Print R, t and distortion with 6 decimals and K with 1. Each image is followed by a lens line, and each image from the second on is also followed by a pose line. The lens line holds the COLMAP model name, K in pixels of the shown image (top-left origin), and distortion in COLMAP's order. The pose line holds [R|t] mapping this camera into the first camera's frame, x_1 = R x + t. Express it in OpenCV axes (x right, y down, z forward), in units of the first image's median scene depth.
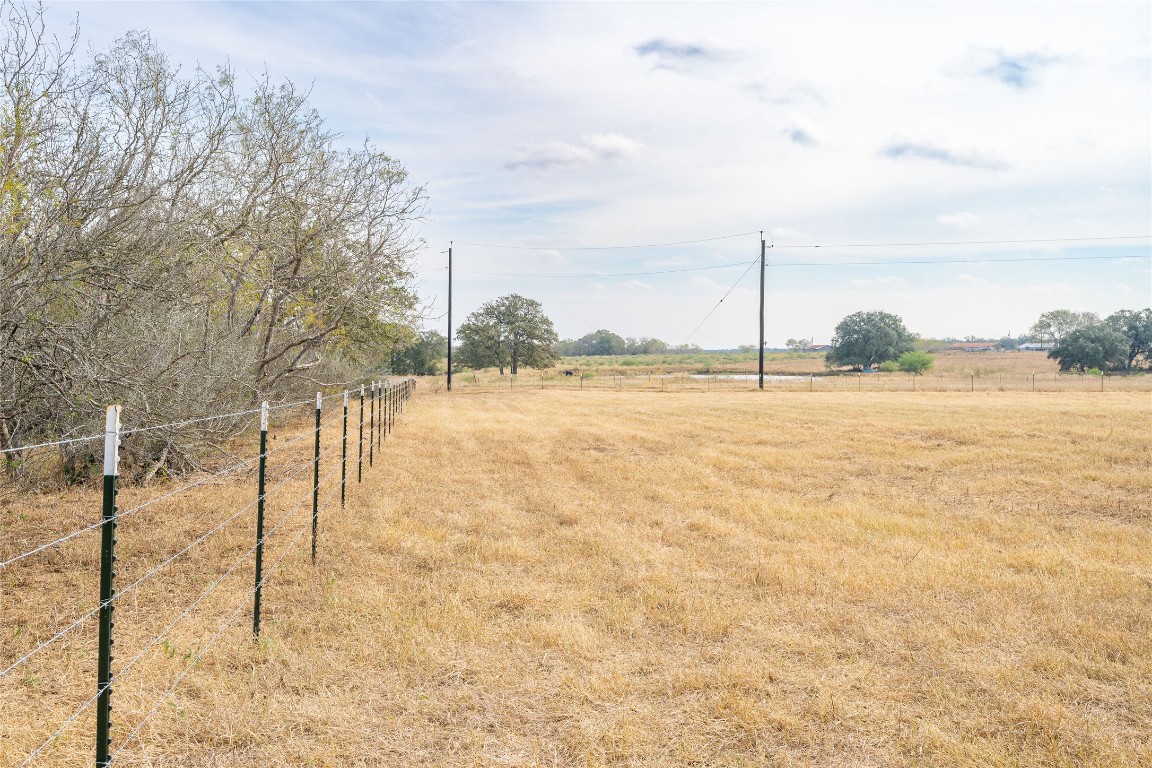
lens RADIAL K [[1145.7, 0, 577.0], [0, 1145.7, 382.8], [0, 0, 1]] dist [0.019974, 0.000000]
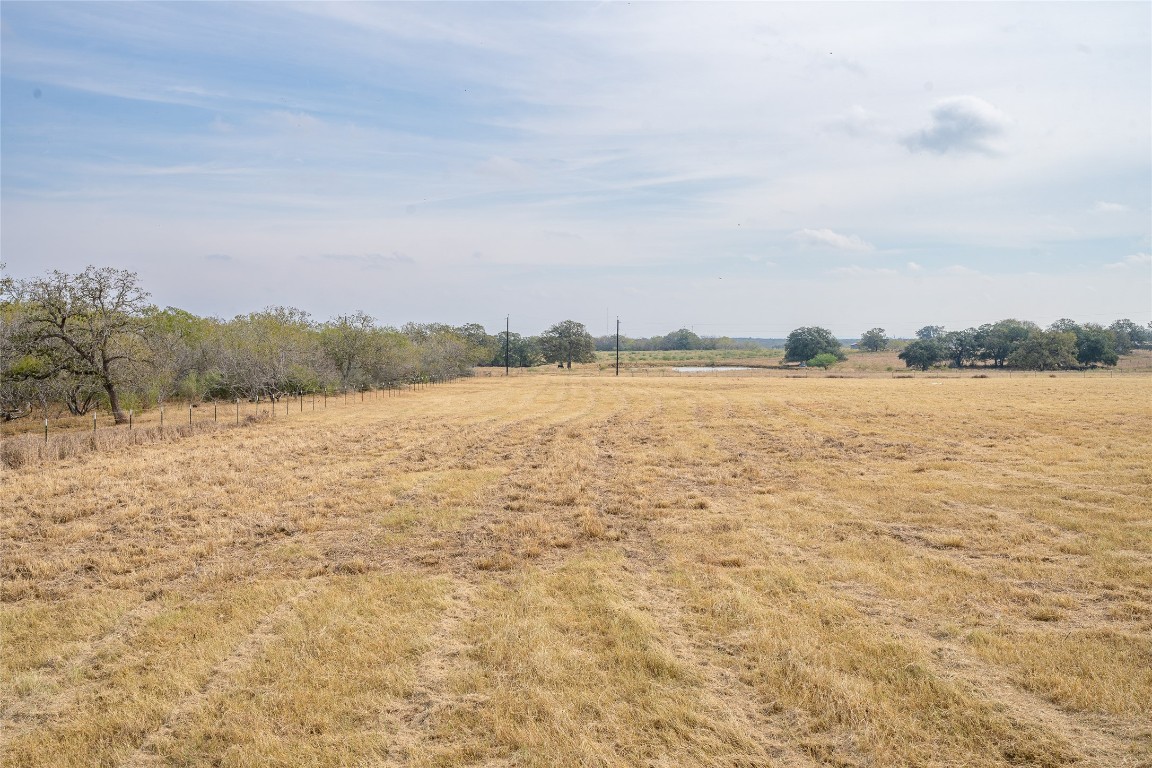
lens RADIAL K [[1145.7, 0, 575.5], [0, 1145.7, 382.0], [0, 0, 1]] dist [0.019974, 0.000000]
pose [[0.992705, 0.007915, -0.120307, 0.130952], [-0.006764, 0.999927, 0.009972, -0.001723], [0.120377, -0.009086, 0.992687, -0.559013]]
